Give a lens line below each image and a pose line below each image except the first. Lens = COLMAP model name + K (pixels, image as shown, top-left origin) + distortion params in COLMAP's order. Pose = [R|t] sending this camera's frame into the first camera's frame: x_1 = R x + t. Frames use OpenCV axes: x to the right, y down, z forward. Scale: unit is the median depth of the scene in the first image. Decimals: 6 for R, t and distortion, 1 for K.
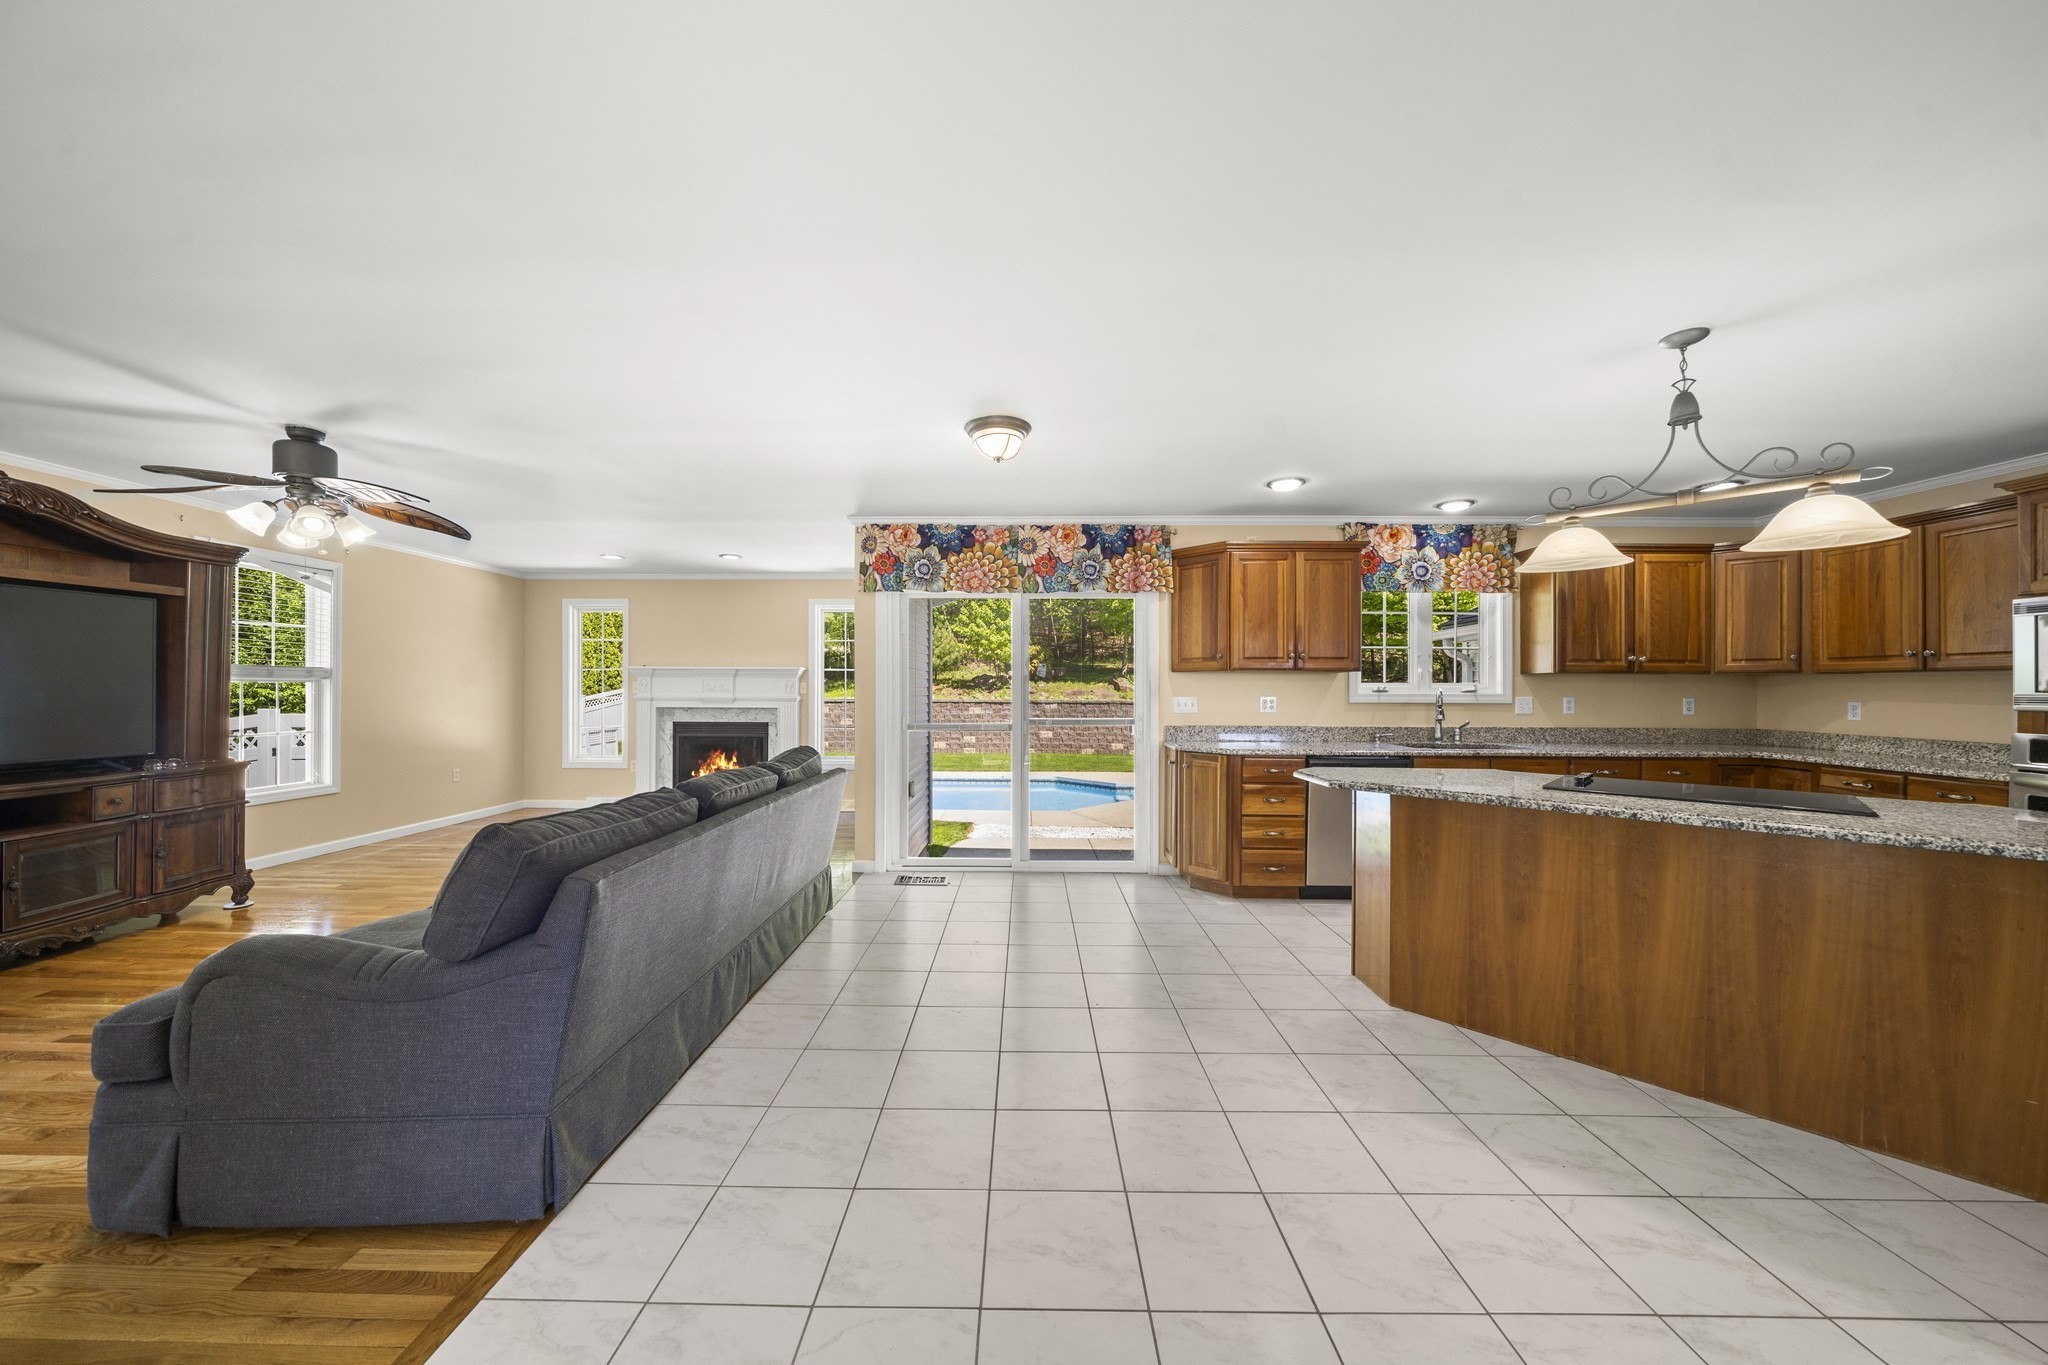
lens RADIAL K [[680.0, 0, 1023.1], [0, 680.0, 690.2], [0, 0, 1]] dist [0.001999, -0.000170]
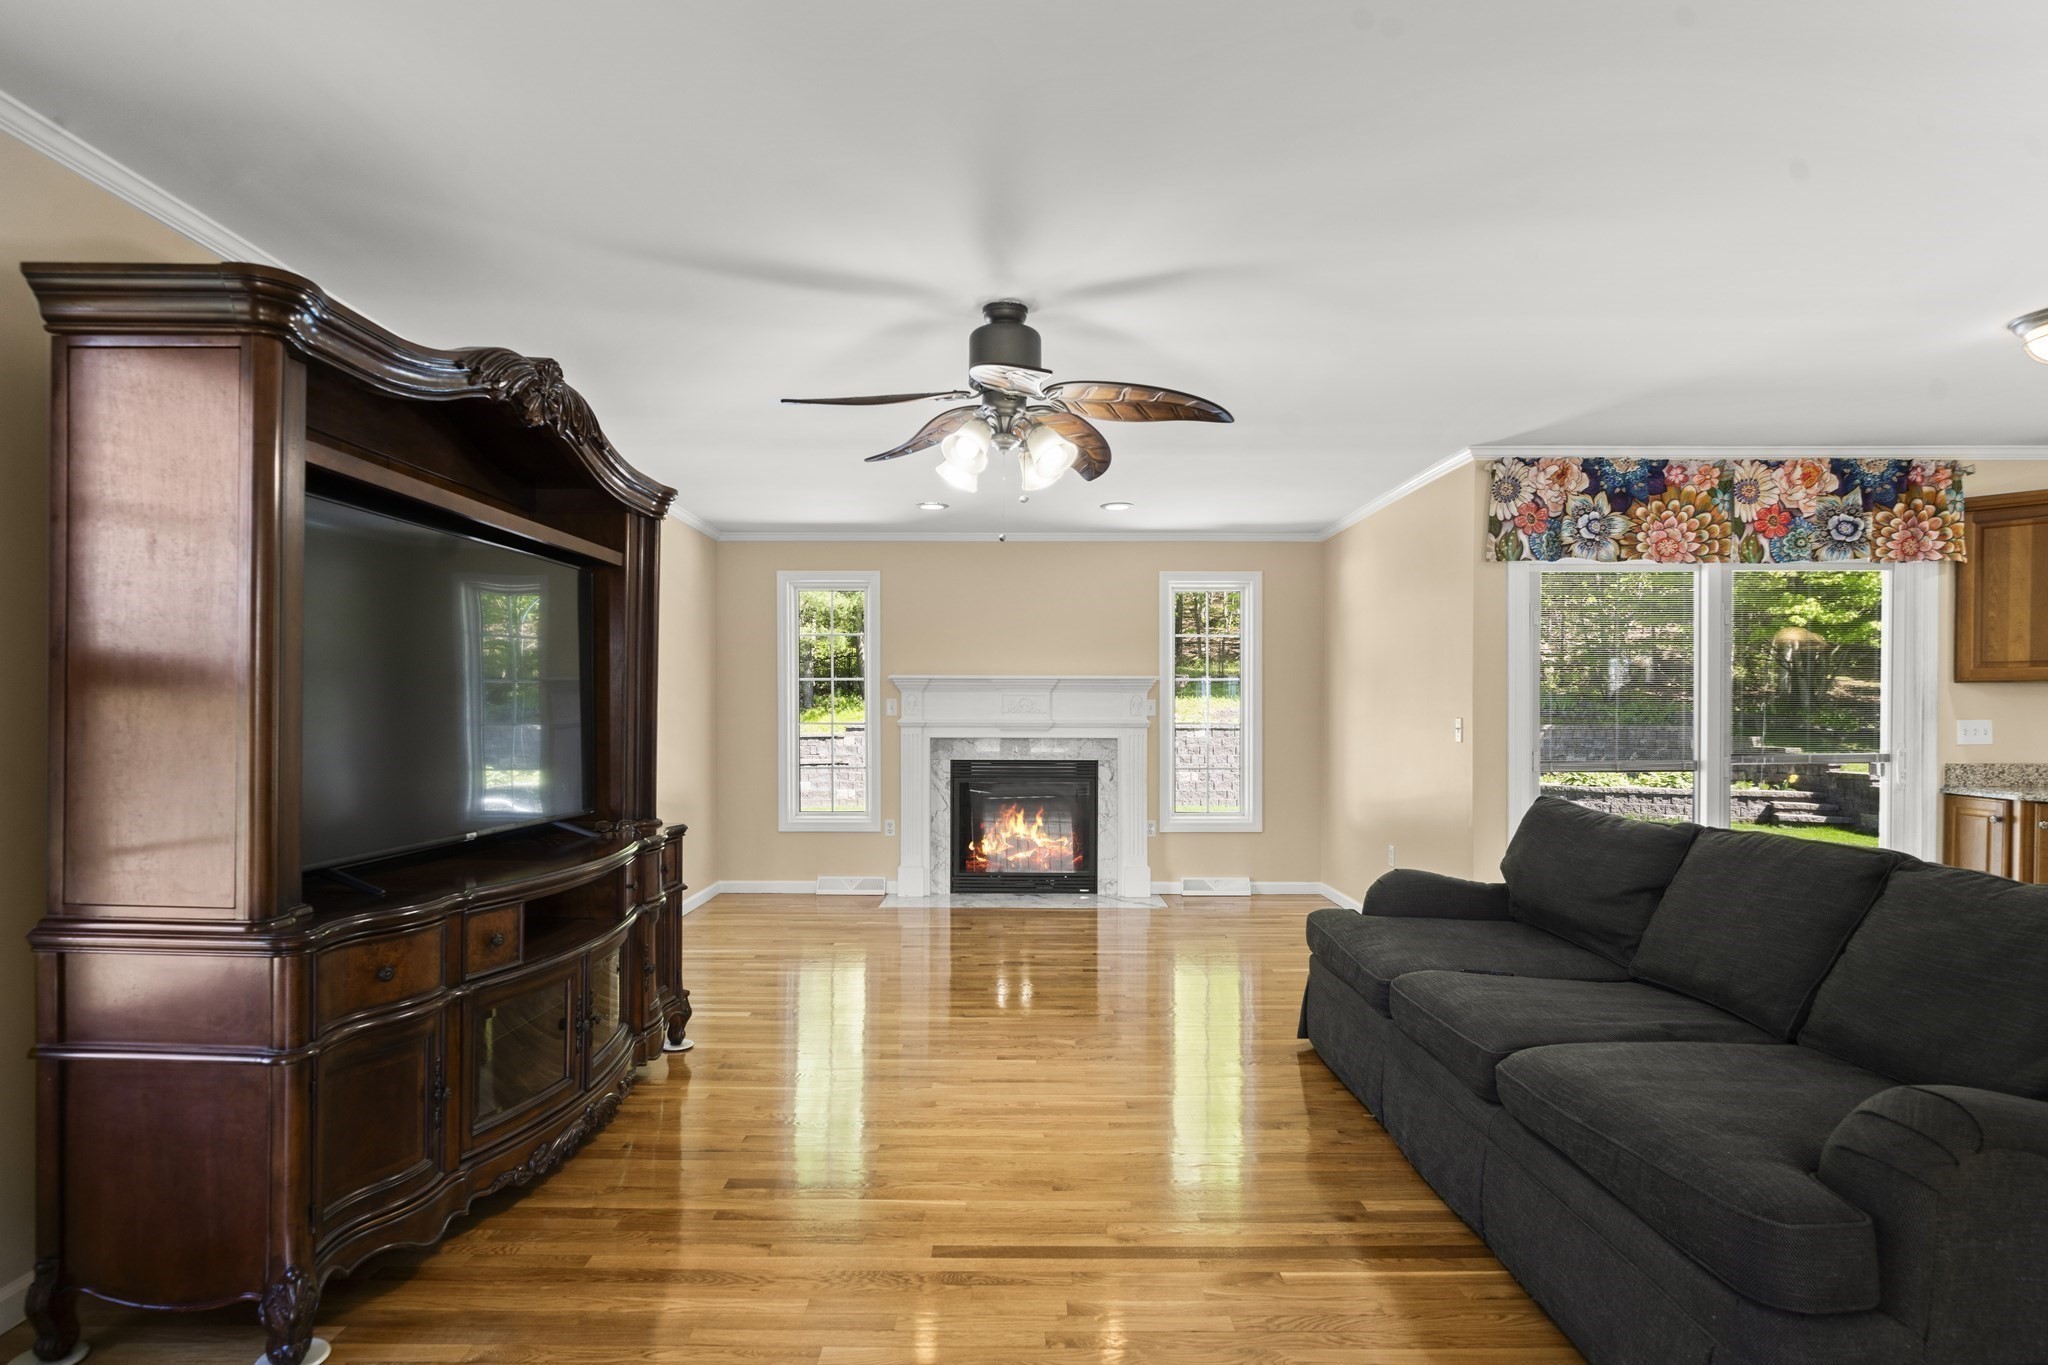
lens RADIAL K [[1038.5, 0, 1034.3], [0, 1038.5, 714.2], [0, 0, 1]] dist [0.005688, 0.000118]
pose [[0.999682, -0.000983, 0.025188, -0.708324], [0.000875, 0.999990, 0.004303, -0.001510], [-0.025192, -0.004280, 0.999673, 0.009070]]
